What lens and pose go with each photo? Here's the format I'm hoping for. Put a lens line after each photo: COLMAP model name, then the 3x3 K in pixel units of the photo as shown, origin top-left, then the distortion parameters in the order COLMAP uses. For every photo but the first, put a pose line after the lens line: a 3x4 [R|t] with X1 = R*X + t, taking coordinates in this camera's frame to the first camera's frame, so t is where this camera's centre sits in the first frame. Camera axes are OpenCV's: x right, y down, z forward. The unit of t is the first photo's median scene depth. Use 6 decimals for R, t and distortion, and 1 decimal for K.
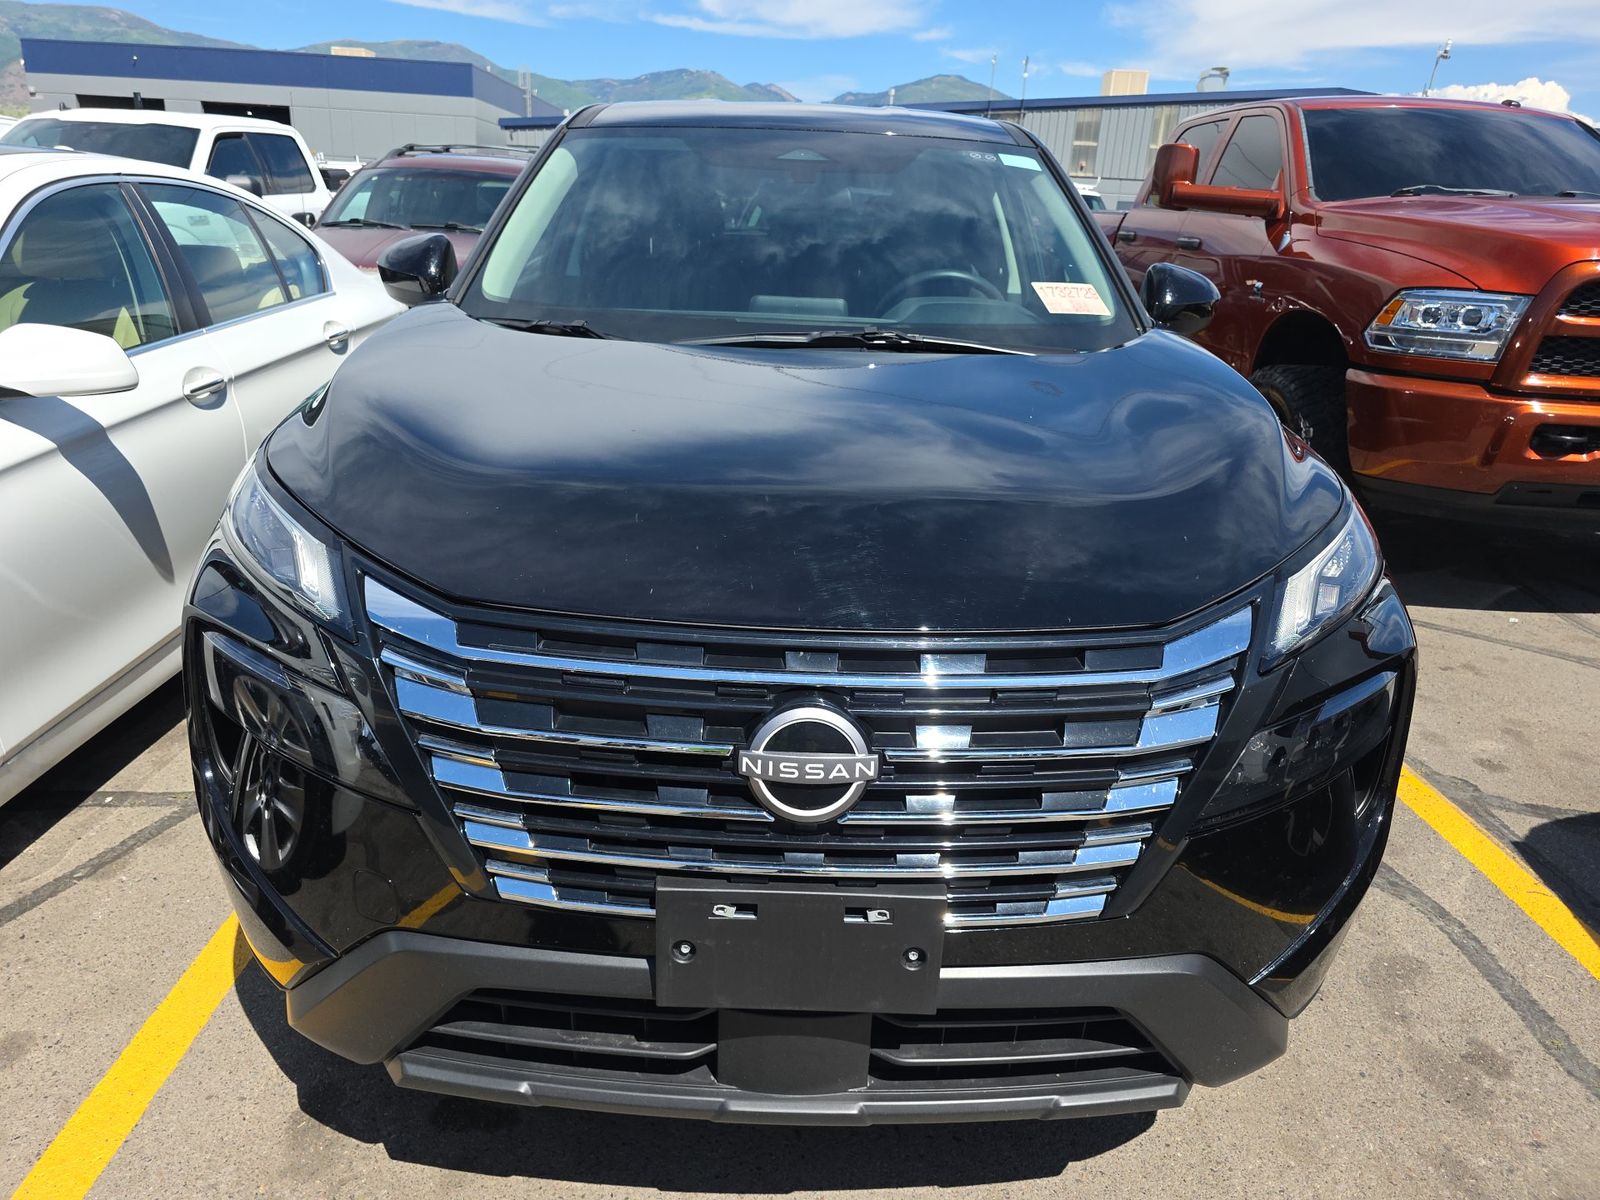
lens RADIAL K [[1088.8, 0, 800.0], [0, 1088.8, 600.0], [0, 0, 1]] dist [0.034532, -0.031617]
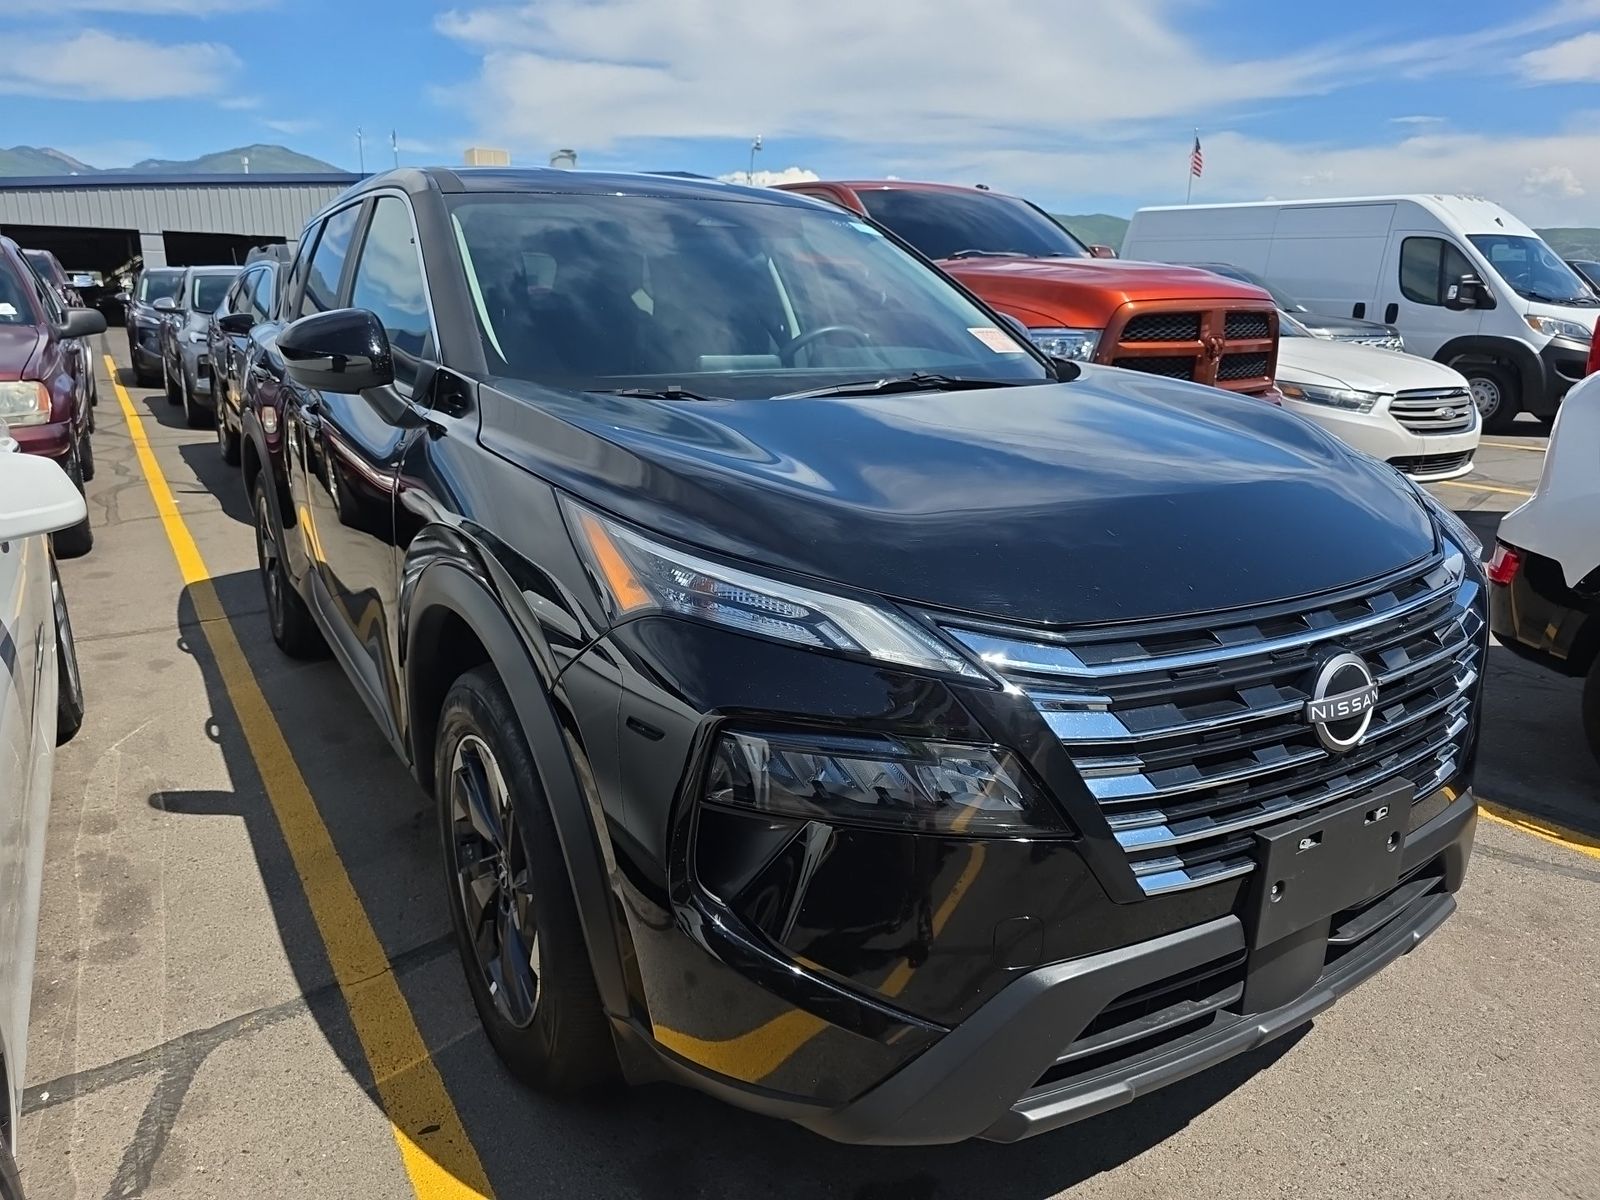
lens RADIAL K [[1088.8, 0, 800.0], [0, 1088.8, 600.0], [0, 0, 1]] dist [0.034532, -0.031617]
pose [[0.852190, -0.169590, 0.494986, -1.061303], [0.198694, 0.980041, -0.006302, -0.071042], [-0.484038, 0.103721, 0.868878, 0.214003]]
